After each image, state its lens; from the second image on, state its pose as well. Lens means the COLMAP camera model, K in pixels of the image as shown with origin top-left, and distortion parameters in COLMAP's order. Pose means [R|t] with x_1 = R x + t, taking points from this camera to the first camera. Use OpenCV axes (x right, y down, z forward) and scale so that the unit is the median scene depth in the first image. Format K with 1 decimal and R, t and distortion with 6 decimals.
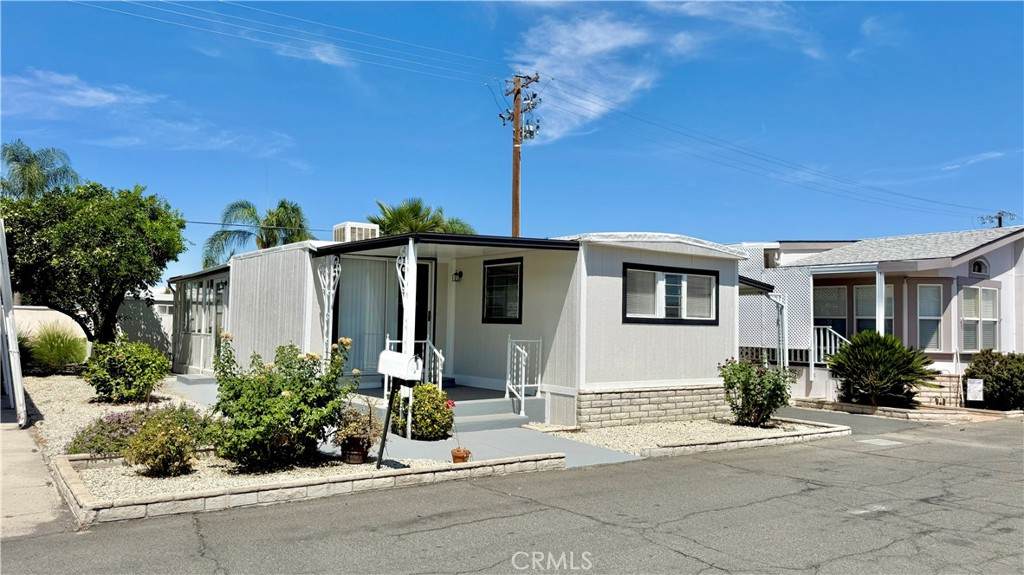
lens RADIAL K [[723.1, 0, 513.8], [0, 723.1, 285.5], [0, 0, 1]] dist [0.075317, -0.015945]
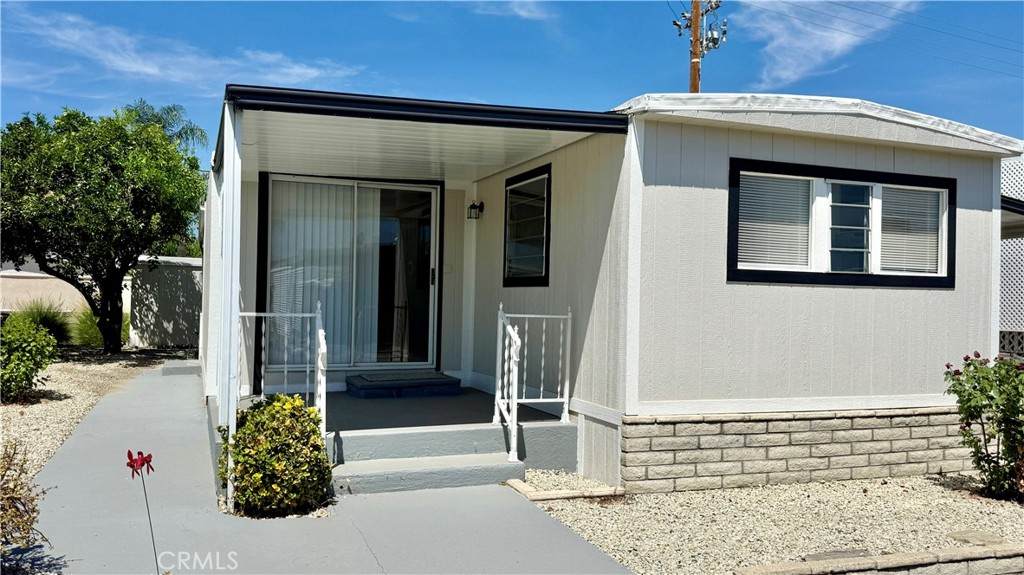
lens RADIAL K [[814.8, 0, 513.6], [0, 814.8, 293.2], [0, 0, 1]] dist [0.080437, -0.136488]
pose [[0.964318, -0.002089, -0.264737, 0.147506], [0.012794, 0.999168, 0.038721, 0.034178], [0.264436, -0.040726, 0.963543, 0.397387]]
